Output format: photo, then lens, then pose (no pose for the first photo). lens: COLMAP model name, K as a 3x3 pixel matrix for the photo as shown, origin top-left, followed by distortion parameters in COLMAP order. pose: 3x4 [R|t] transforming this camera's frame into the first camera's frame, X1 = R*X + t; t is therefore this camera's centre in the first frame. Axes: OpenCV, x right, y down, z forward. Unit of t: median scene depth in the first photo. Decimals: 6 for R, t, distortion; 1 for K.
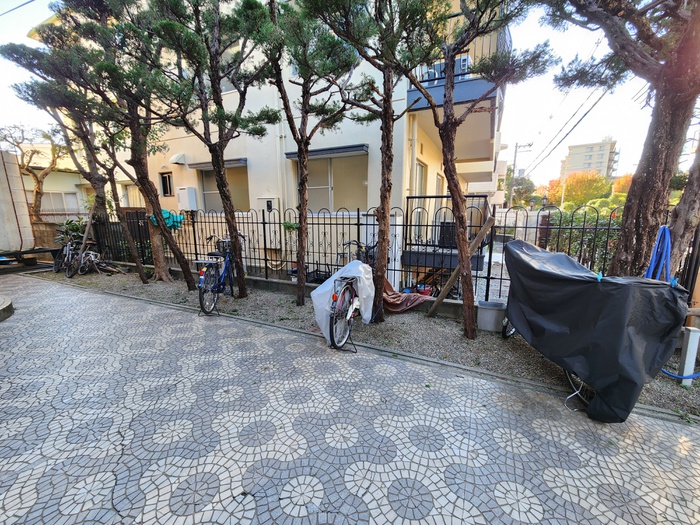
lens RADIAL K [[281.2, 0, 350.2], [0, 281.2, 264.9], [0, 0, 1]] dist [-0.000671, -0.000171]
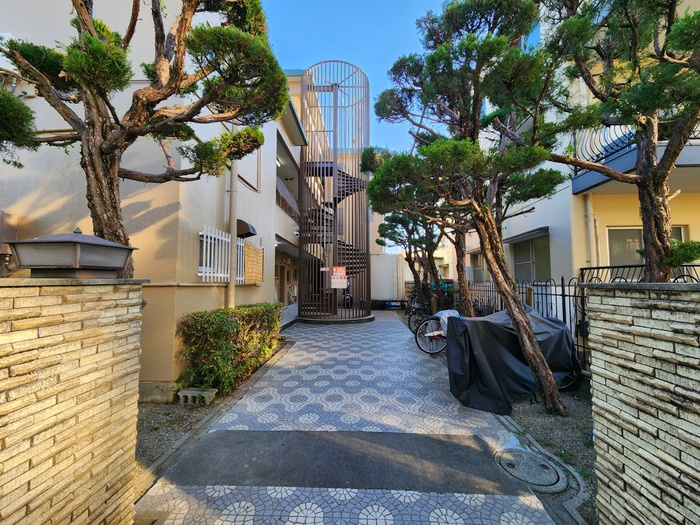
lens RADIAL K [[281.2, 0, 350.2], [0, 281.2, 264.9], [0, 0, 1]] dist [-0.000671, -0.000171]
pose [[0.368943, -0.049816, -0.928116, 0.719463], [-0.189192, 0.973632, -0.127467, 0.032531], [0.909993, 0.222620, 0.349790, -0.117815]]
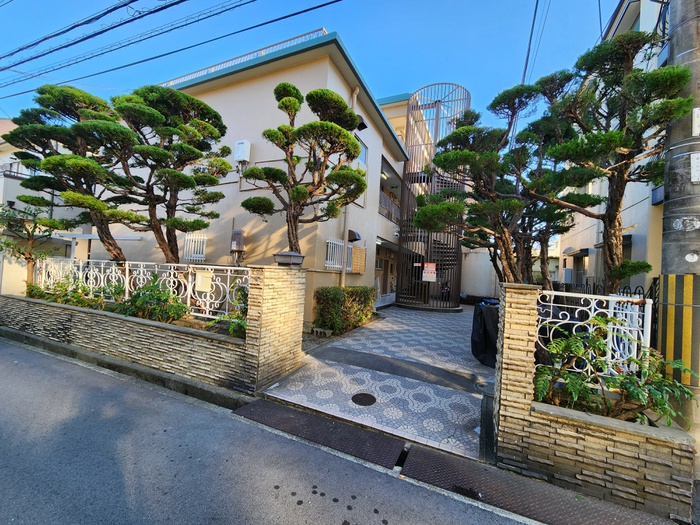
lens RADIAL K [[281.2, 0, 350.2], [0, 281.2, 264.9], [0, 0, 1]] dist [-0.000671, -0.000171]
pose [[-0.019882, -0.013794, -0.999707, 1.089531], [-0.263421, 0.964647, -0.008071, 0.019544], [0.964476, 0.263183, -0.022813, -0.085127]]
